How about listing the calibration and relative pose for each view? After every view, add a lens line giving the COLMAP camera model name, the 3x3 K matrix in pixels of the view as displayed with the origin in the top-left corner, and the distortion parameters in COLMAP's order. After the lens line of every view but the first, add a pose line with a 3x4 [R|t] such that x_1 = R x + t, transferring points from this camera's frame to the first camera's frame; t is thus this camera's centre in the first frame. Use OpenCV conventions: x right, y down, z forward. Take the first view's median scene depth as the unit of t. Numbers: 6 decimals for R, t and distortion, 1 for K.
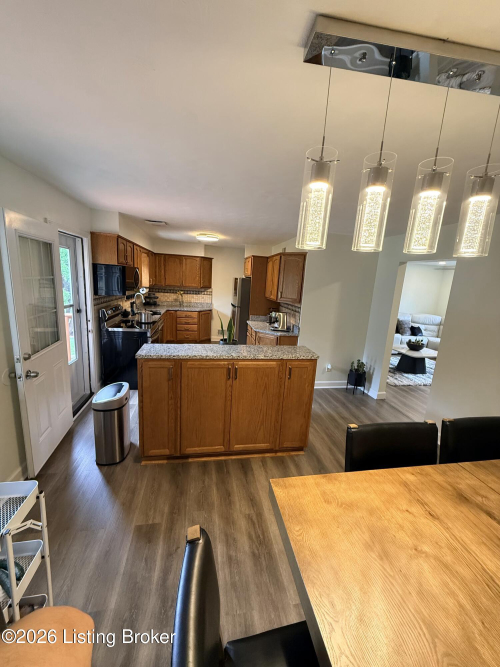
lens RADIAL K [[264.8, 0, 249.0], [0, 264.8, 331.7], [0, 0, 1]] dist [0.000198, -0.000124]
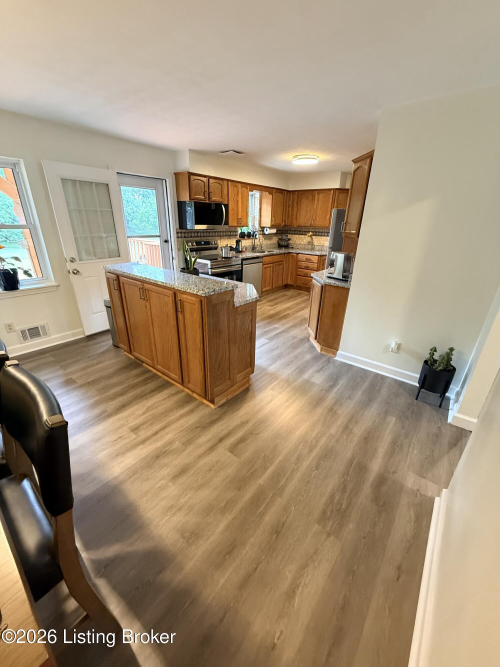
lens RADIAL K [[264.8, 0, 249.1], [0, 264.8, 331.2], [0, 0, 1]] dist [0.000198, -0.000124]
pose [[0.652800, 0.249993, -0.715091, 0.461113], [-0.131606, 0.967049, 0.217935, 0.008485], [0.746011, -0.048158, 0.664191, 0.288511]]
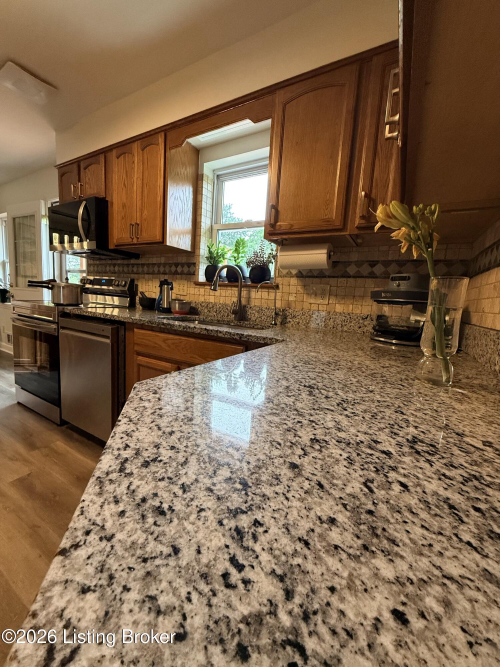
lens RADIAL K [[264.8, 0, 250.5], [0, 264.8, 331.6], [0, 0, 1]] dist [0.000198, -0.000124]
pose [[-0.637192, -0.007233, -0.770671, -0.197575], [-0.253304, 0.946370, 0.200550, -0.154483], [0.727890, 0.323003, -0.604852, 1.376837]]
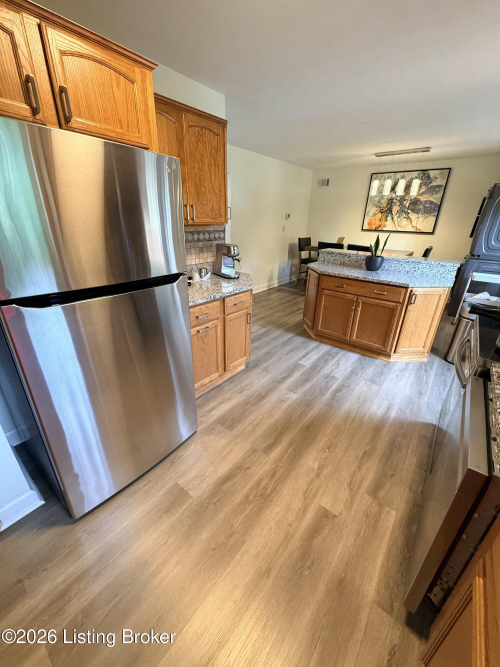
lens RADIAL K [[264.8, 0, 251.1], [0, 264.8, 331.3], [0, 0, 1]] dist [0.000198, -0.000124]
pose [[-0.660029, -0.372579, 0.652340, -0.326568], [0.079941, 0.828587, 0.554124, -0.206819], [-0.746975, 0.417886, -0.517107, 1.189479]]
